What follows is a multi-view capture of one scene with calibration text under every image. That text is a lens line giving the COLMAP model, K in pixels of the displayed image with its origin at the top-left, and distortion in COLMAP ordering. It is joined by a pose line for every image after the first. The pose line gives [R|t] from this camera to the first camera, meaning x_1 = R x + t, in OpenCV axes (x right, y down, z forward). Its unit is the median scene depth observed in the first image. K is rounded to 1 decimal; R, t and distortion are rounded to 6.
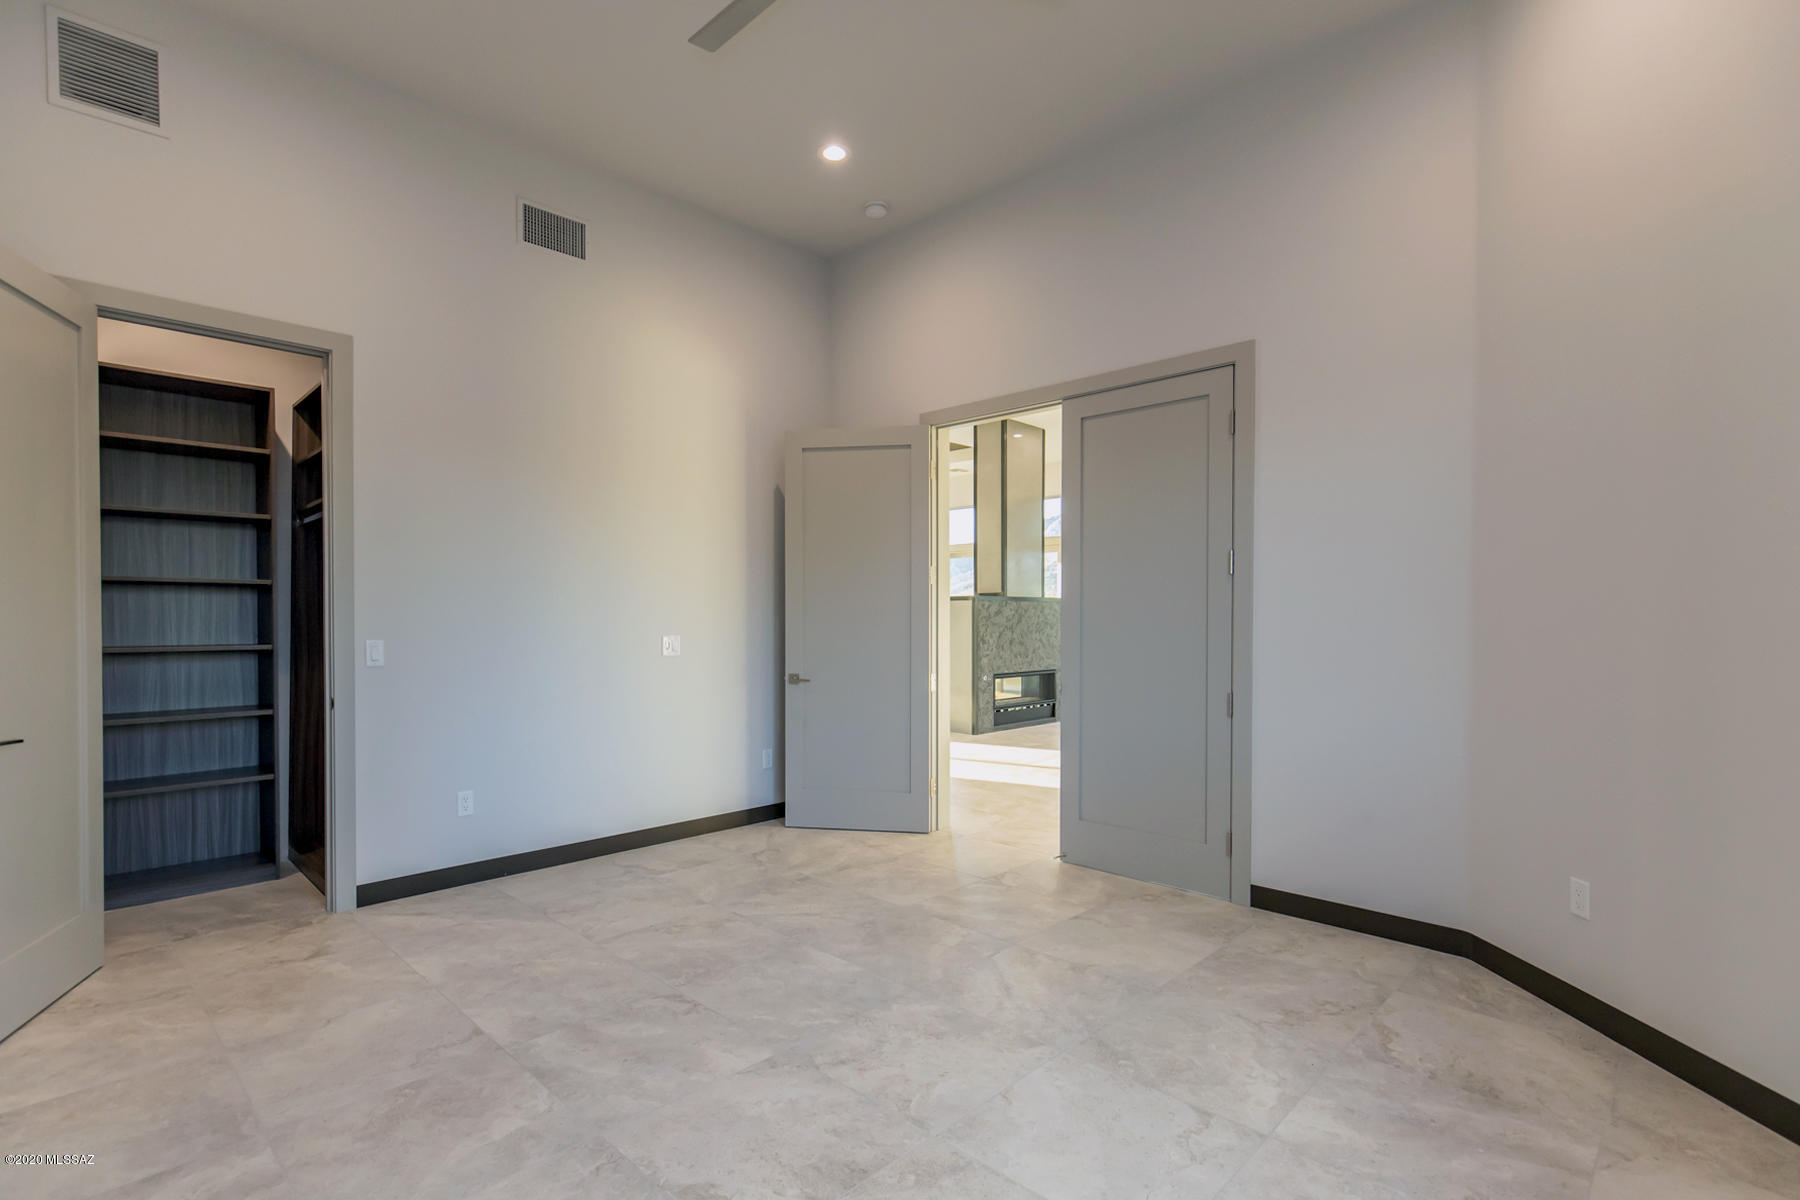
lens RADIAL K [[880.3, 0, 899.8], [0, 880.3, 599.3], [0, 0, 1]] dist [0.003747, 0.000004]
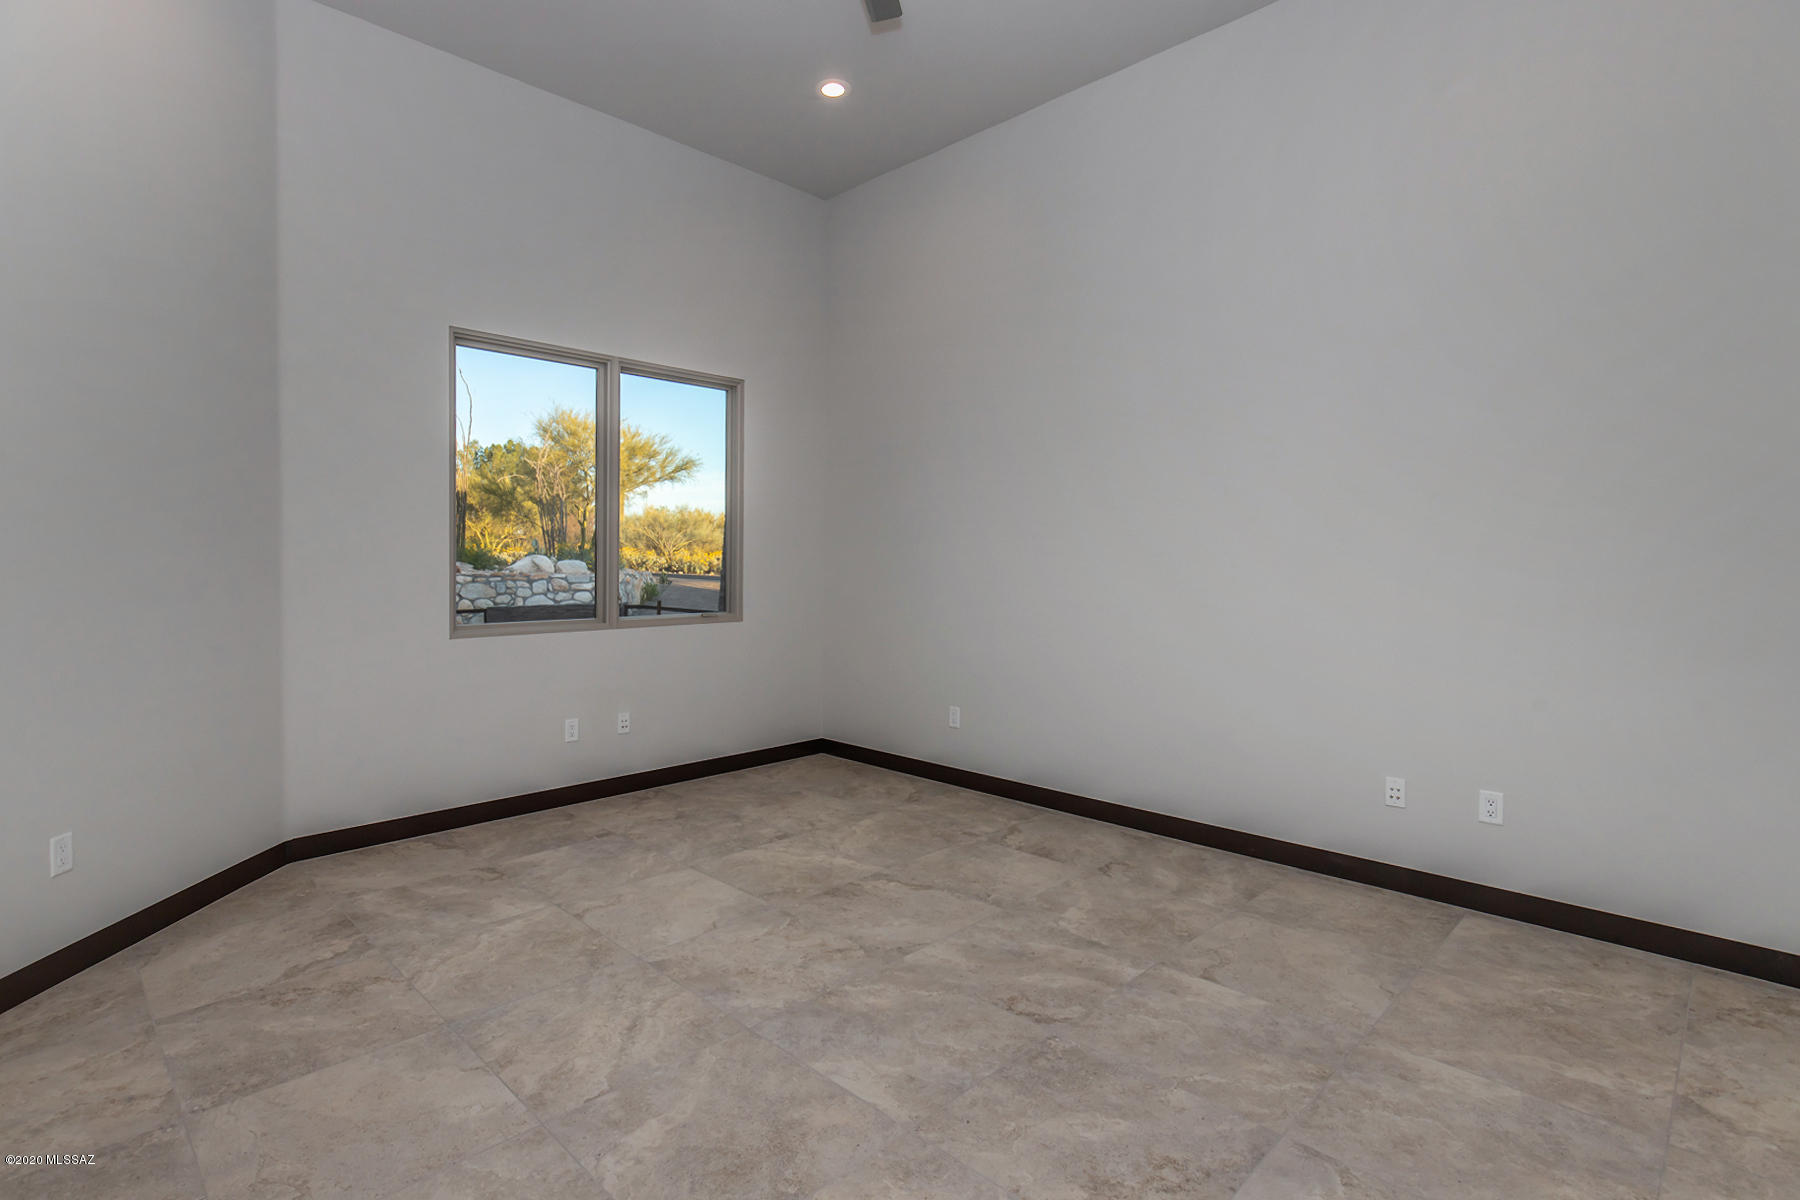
lens RADIAL K [[880.3, 0, 900.2], [0, 880.3, 594.1], [0, 0, 1]] dist [0.003747, 0.000004]
pose [[-0.999983, -0.001945, -0.005477, -0.126084], [-0.002045, 0.999831, 0.018274, 0.042510], [0.005440, 0.018284, -0.999818, 1.975934]]
